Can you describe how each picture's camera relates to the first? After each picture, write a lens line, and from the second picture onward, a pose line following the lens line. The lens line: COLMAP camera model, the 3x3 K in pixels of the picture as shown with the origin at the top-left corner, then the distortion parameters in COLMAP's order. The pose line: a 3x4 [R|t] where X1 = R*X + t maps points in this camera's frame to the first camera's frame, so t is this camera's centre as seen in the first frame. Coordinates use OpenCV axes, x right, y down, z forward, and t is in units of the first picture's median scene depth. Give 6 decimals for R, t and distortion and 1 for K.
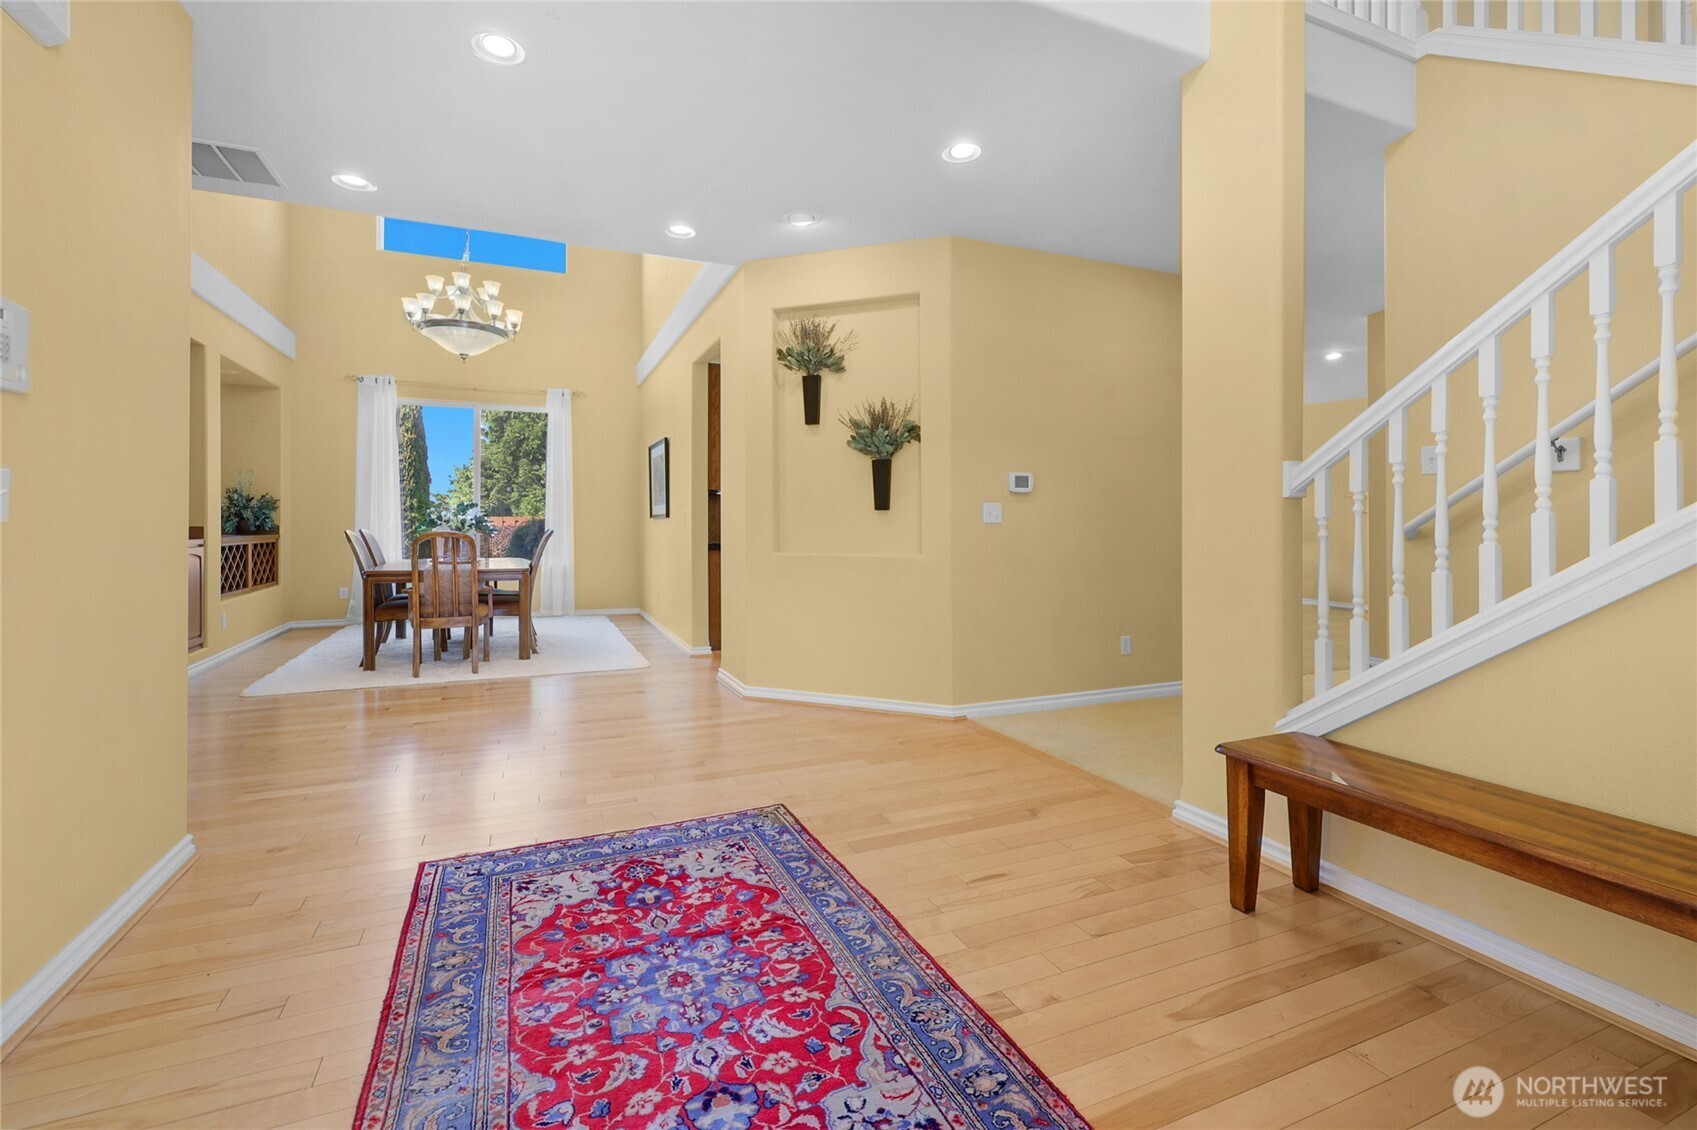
lens RADIAL K [[718.6, 0, 823.9], [0, 718.6, 518.6], [0, 0, 1]] dist [-0.000640, -0.000012]
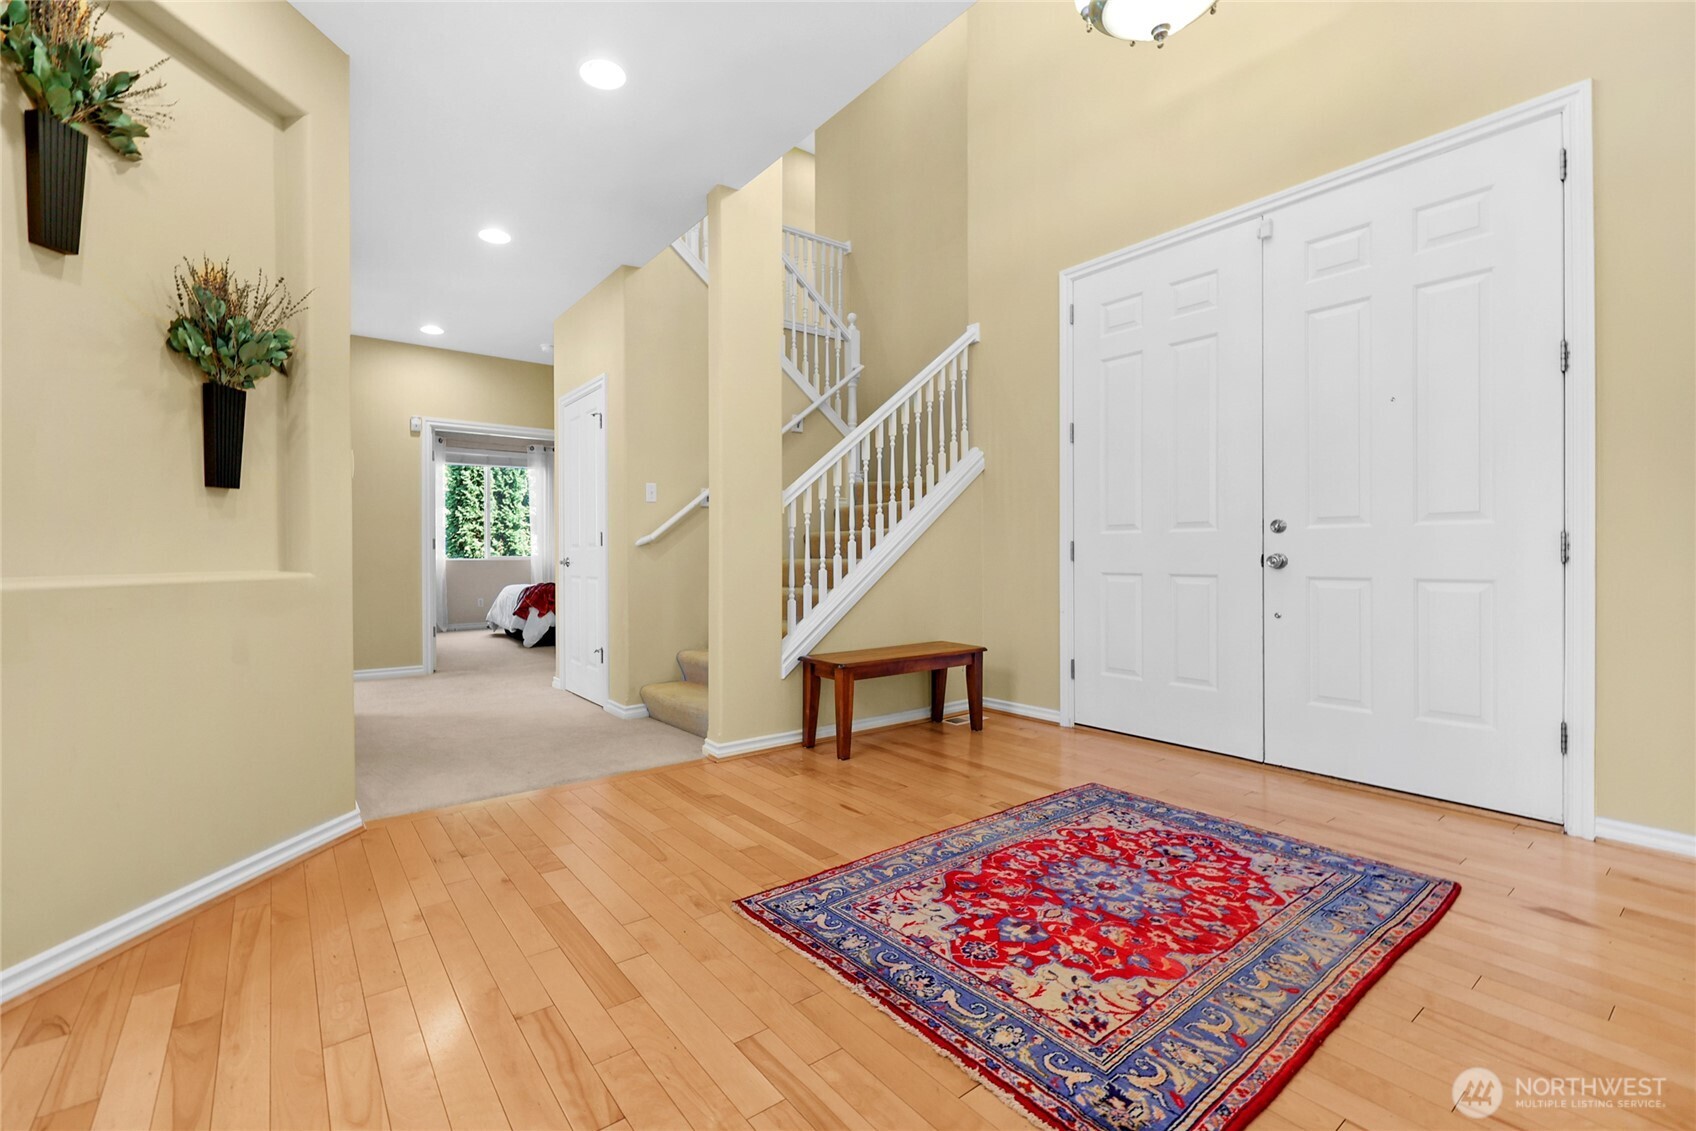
lens RADIAL K [[718.2, 0, 841.7], [0, 718.2, 559.1], [0, 0, 1]] dist [-0.000640, -0.000012]
pose [[-0.255408, -0.007070, 0.966808, -1.108481], [-0.001725, 0.999975, 0.006857, 0.070668], [-0.966832, 0.000084, -0.255414, 1.538291]]
